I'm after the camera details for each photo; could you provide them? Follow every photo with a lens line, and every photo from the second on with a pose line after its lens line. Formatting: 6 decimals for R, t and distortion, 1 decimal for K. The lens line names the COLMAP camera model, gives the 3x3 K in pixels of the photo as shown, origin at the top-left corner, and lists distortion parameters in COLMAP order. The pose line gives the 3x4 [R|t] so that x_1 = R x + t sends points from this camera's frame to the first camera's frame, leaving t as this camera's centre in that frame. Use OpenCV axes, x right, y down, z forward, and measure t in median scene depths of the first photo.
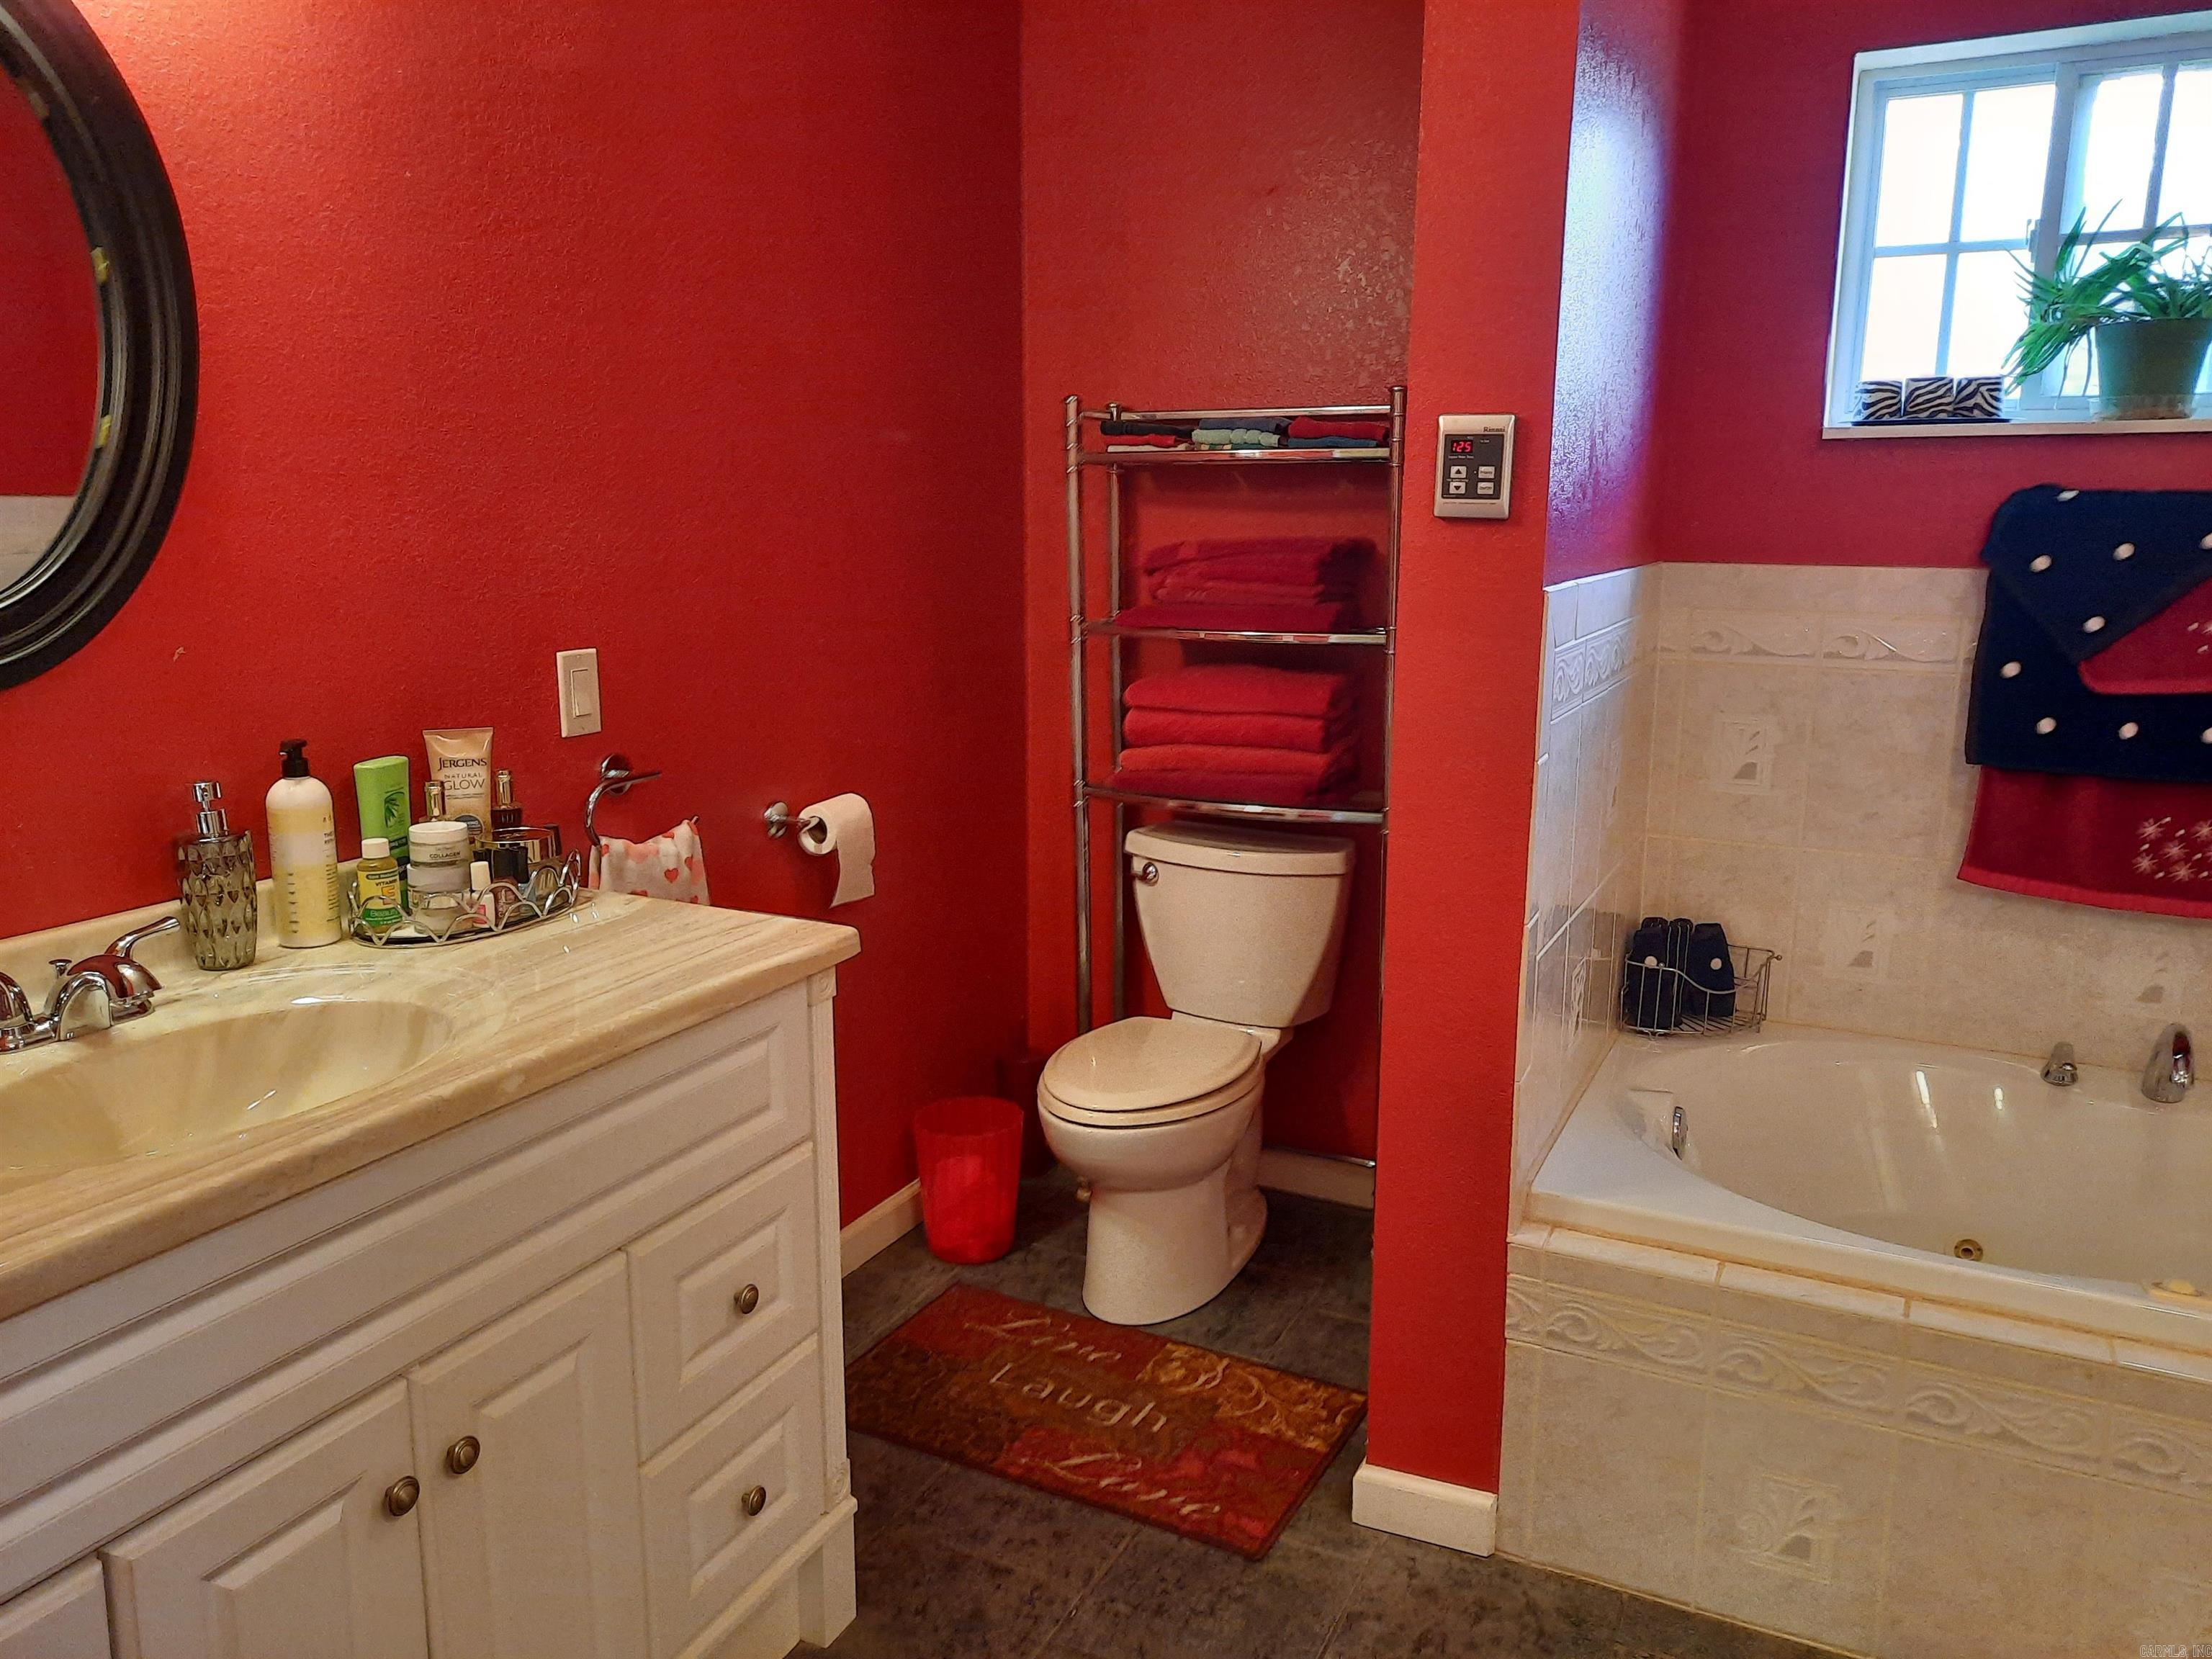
lens RADIAL K [[1626.2, 0, 1117.3], [0, 1626.2, 826.9], [0, 0, 1]] dist [0.013658, 0.000621]
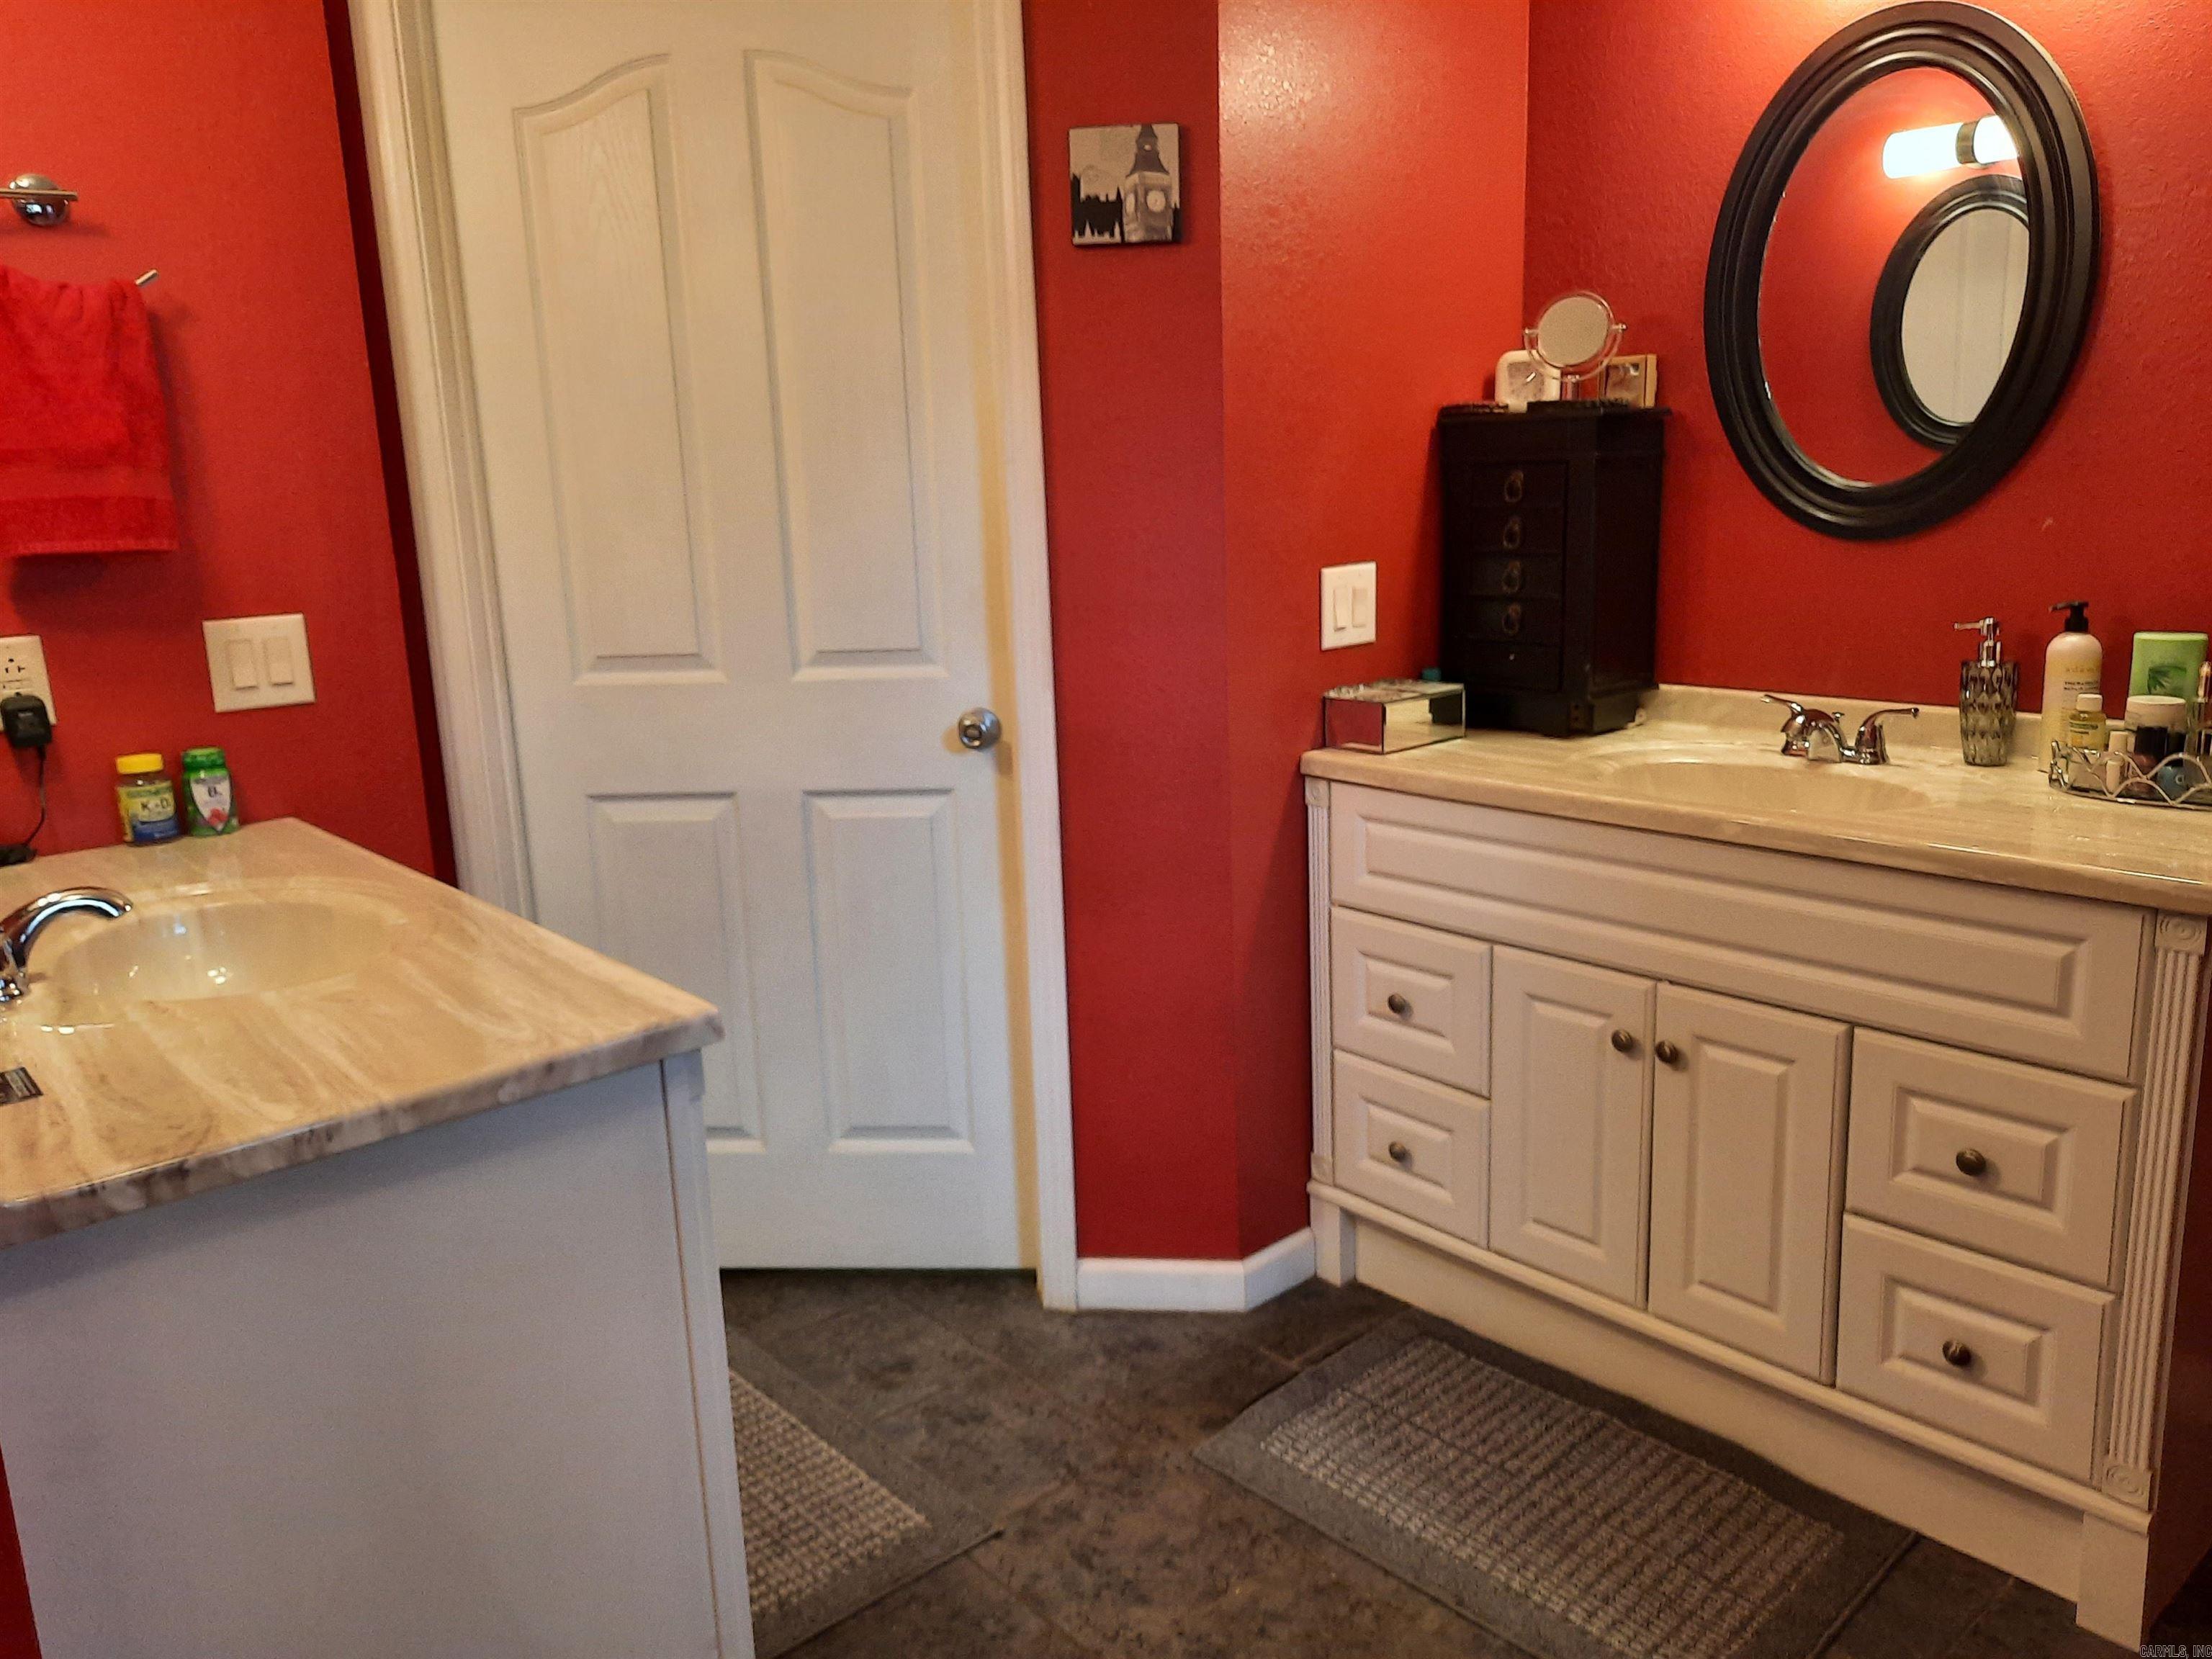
lens RADIAL K [[1626.2, 0, 1117.3], [0, 1626.2, 826.9], [0, 0, 1]] dist [0.013658, 0.000621]
pose [[-0.398366, 0.212582, -0.892252, 0.542808], [-0.135392, 0.948487, 0.286430, -0.087788], [0.907179, 0.234908, -0.349063, 0.495012]]
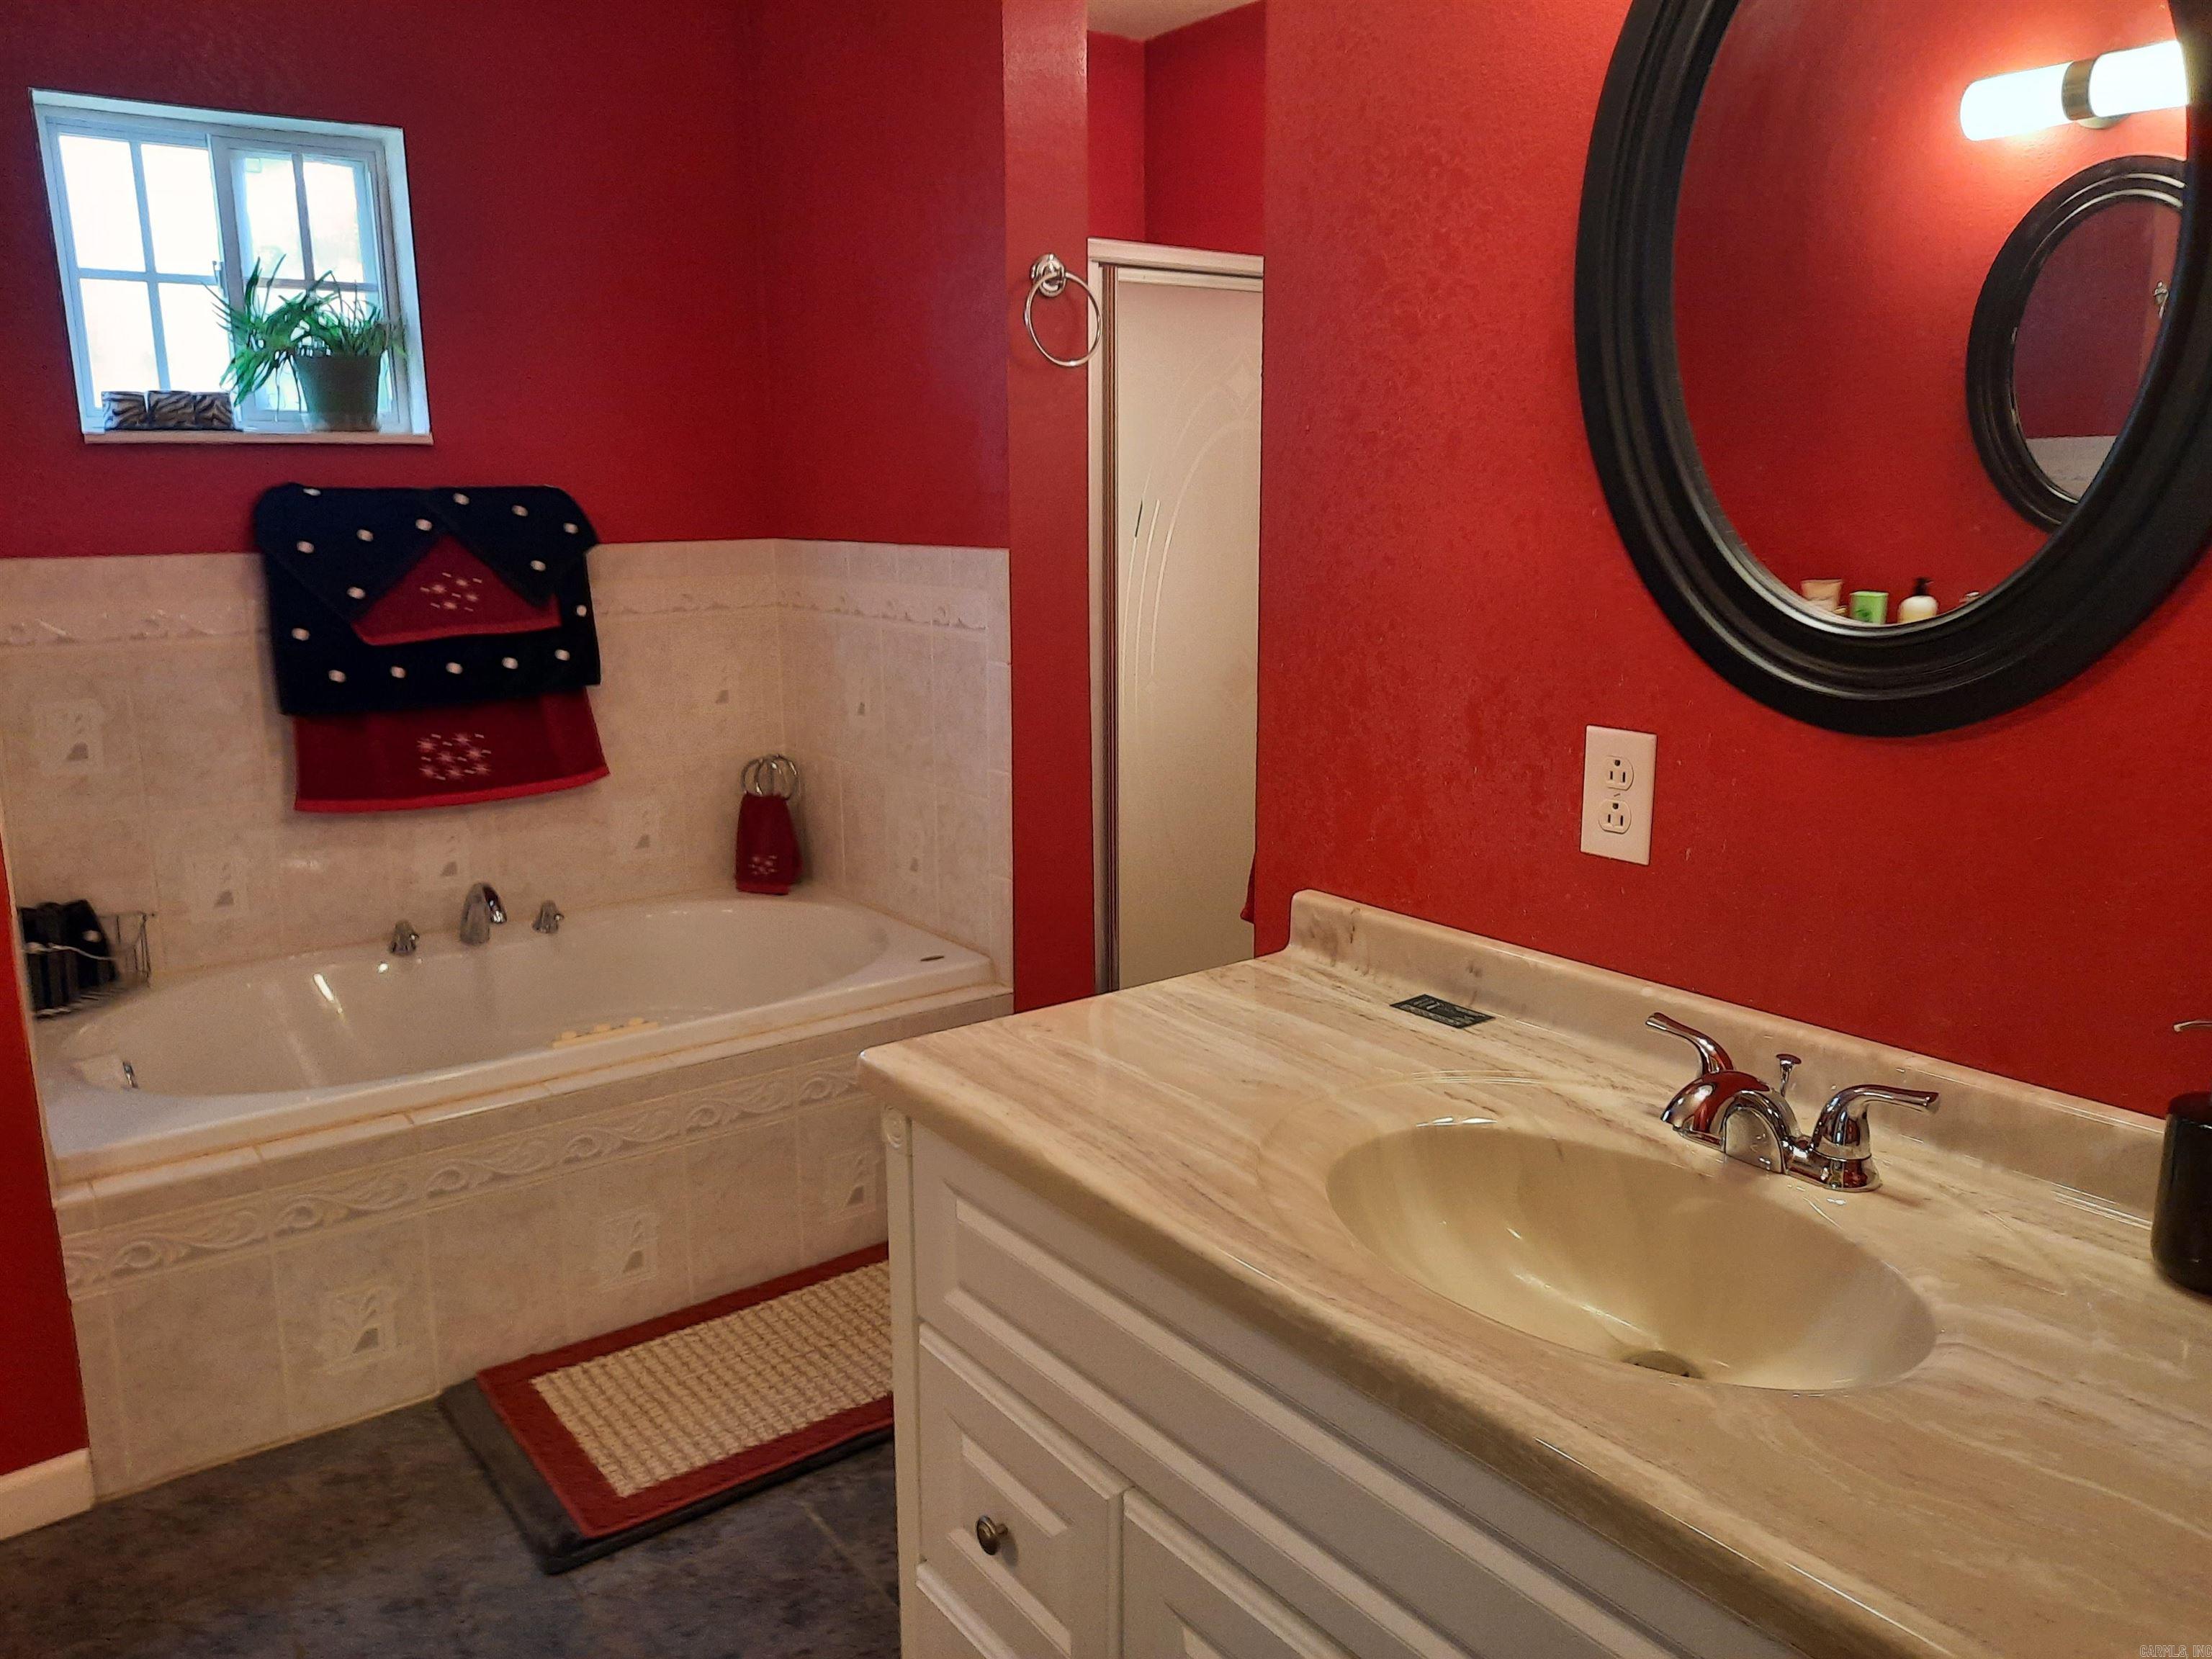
lens RADIAL K [[1626.2, 0, 1117.3], [0, 1626.2, 826.9], [0, 0, 1]] dist [0.013658, 0.000621]
pose [[0.468466, -0.196174, 0.861426, -0.250488], [0.182272, 0.975520, 0.123033, 0.005875], [-0.864475, 0.099377, 0.492755, -0.121770]]
